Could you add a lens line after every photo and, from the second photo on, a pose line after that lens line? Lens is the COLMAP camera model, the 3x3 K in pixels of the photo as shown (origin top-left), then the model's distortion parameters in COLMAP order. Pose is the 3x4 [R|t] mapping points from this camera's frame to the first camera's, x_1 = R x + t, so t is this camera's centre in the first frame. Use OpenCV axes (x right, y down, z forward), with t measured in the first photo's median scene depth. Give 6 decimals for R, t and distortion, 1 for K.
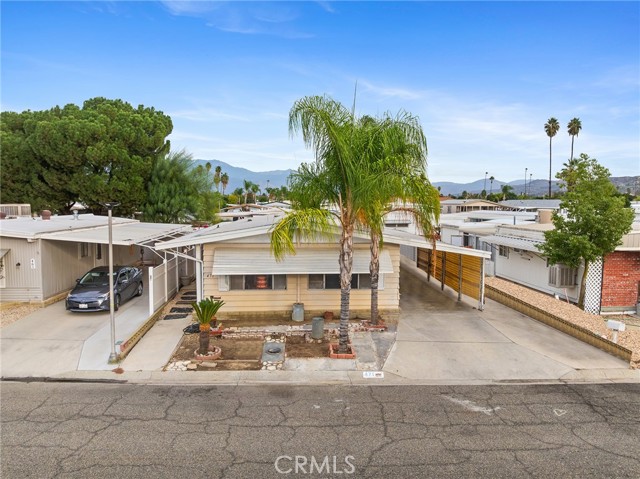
lens RADIAL K [[448.7, 0, 320.0], [0, 448.7, 239.5], [0, 0, 1]] dist [-0.038802, 0.005161]
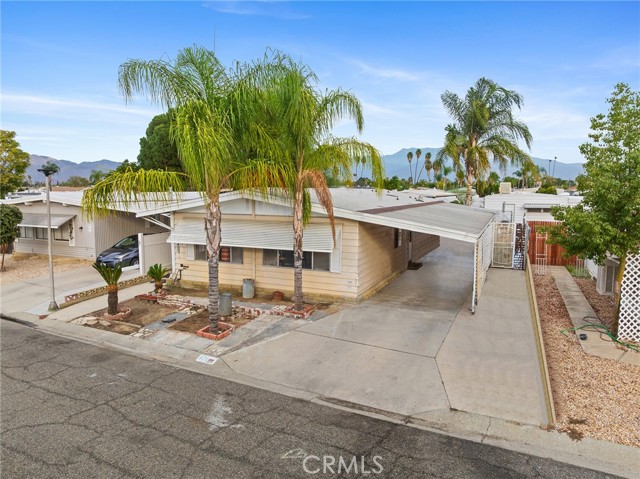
lens RADIAL K [[448.7, 0, 320.0], [0, 448.7, 239.5], [0, 0, 1]] dist [-0.038802, 0.005161]
pose [[0.881106, 0.050539, -0.470211, 0.644329], [-0.038404, 0.998636, 0.035371, 0.026532], [0.471357, -0.013108, 0.881845, 0.306283]]
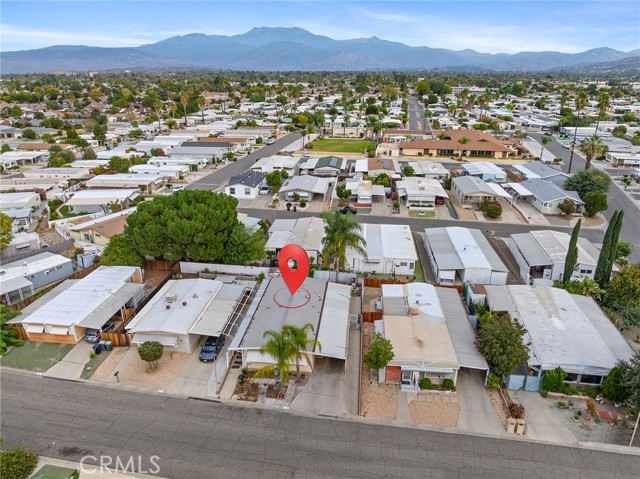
lens RADIAL K [[448.7, 0, 320.0], [0, 448.7, 239.5], [0, 0, 1]] dist [-0.038802, 0.005161]
pose [[0.983867, 0.054974, -0.170243, 0.837596], [-0.006763, 0.962365, 0.271674, -1.792603], [0.178771, -0.266140, 0.947212, -1.807287]]
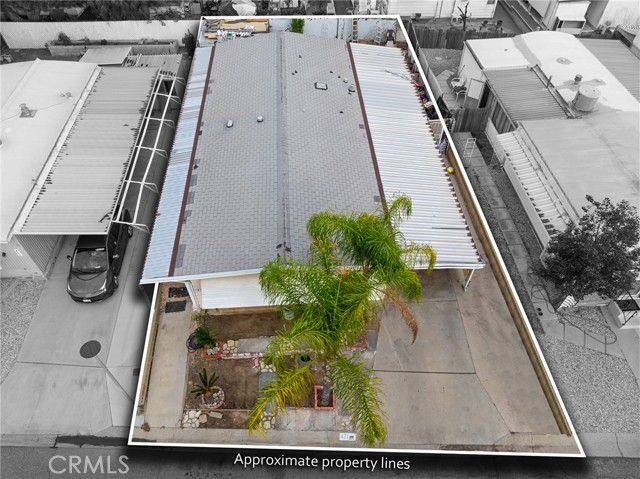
lens RADIAL K [[448.7, 0, 320.0], [0, 448.7, 239.5], [0, 0, 1]] dist [-0.038802, 0.005161]
pose [[0.999908, 0.005858, -0.012270, 0.048349], [0.004500, 0.708964, 0.705231, -0.890664], [0.012831, -0.705221, 0.708872, 0.451323]]
